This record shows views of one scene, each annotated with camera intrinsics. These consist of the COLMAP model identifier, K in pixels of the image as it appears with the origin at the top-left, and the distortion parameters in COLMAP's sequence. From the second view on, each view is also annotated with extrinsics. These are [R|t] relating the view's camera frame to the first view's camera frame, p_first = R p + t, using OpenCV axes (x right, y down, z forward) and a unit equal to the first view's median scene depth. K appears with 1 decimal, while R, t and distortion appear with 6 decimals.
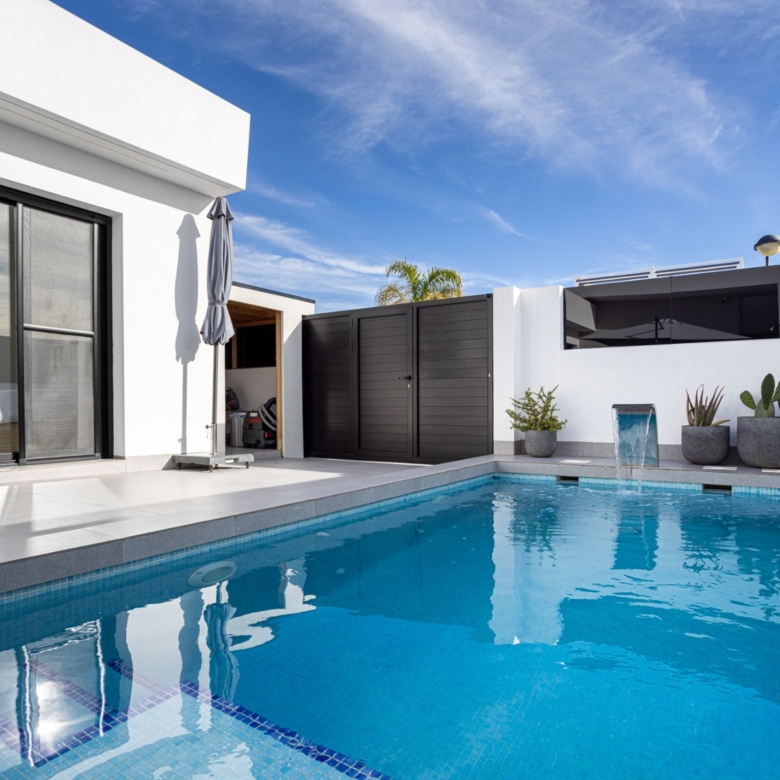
lens RADIAL K [[605.3, 0, 390.4], [0, 605.3, 407.6], [0, 0, 1]] dist [-0.029397, 0.042545]
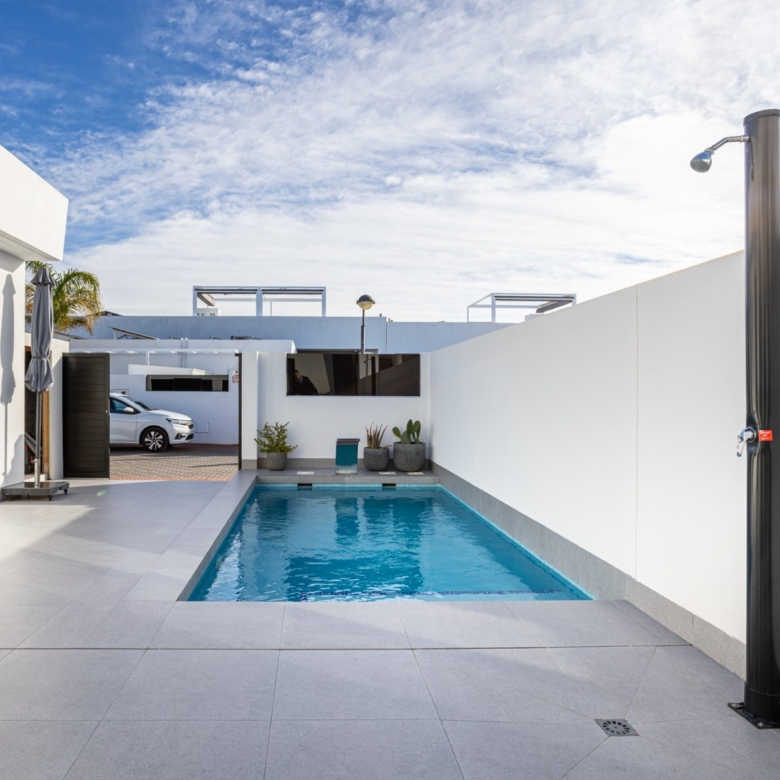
lens RADIAL K [[631.8, 0, 346.9], [0, 631.8, 401.1], [0, 0, 1]] dist [-0.034108, -0.000126]
pose [[0.810513, 0.000719, 0.585720, -0.502118], [-0.012257, 0.999801, 0.015734, -0.109845], [-0.585592, -0.019932, 0.810361, -0.331792]]
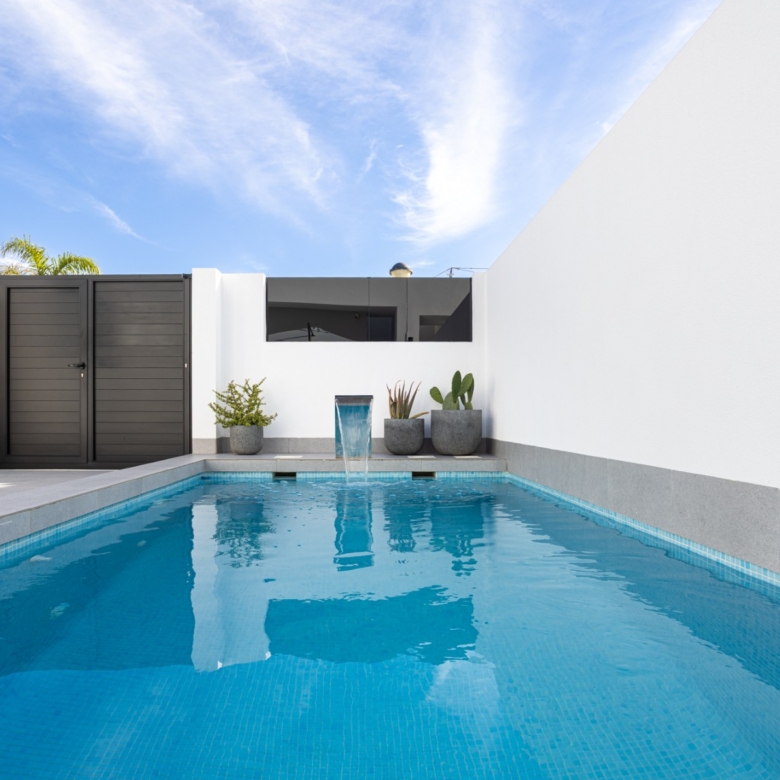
lens RADIAL K [[605.3, 0, 359.5], [0, 605.3, 434.4], [0, 0, 1]] dist [-0.029397, 0.042545]
pose [[0.843920, -0.012744, 0.536317, -0.103526], [-0.000843, 0.999685, 0.025081, 0.026727], [-0.536468, -0.021619, 0.843644, 0.117336]]
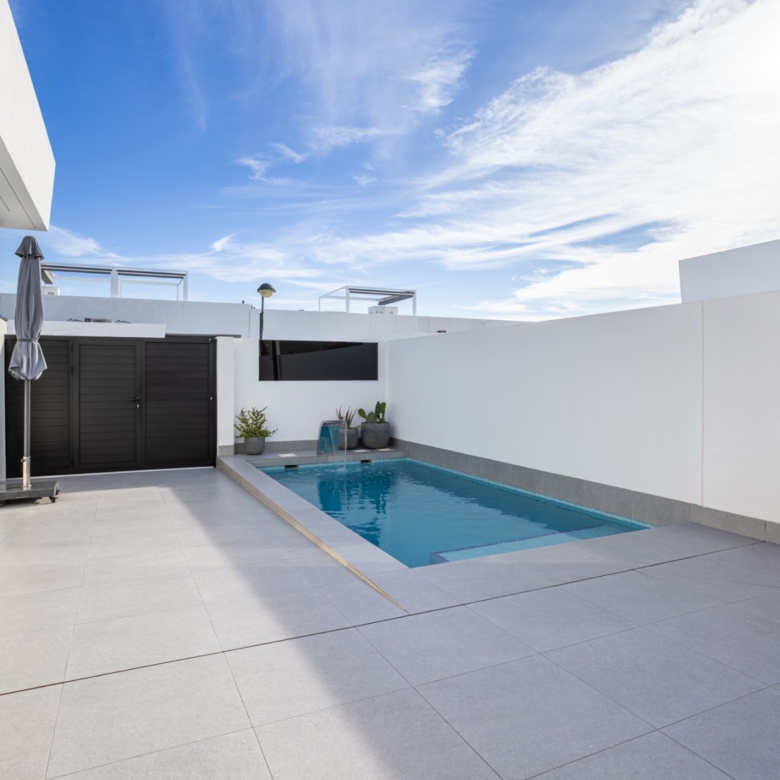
lens RADIAL K [[594.6, 0, 428.4], [0, 594.6, 382.2], [0, 0, 1]] dist [-0.063483, 0.051390]
pose [[0.486326, -0.005052, 0.873763, -0.801097], [-0.003413, 0.999965, 0.007681, -0.107040], [-0.873771, -0.006717, 0.486292, -0.079896]]
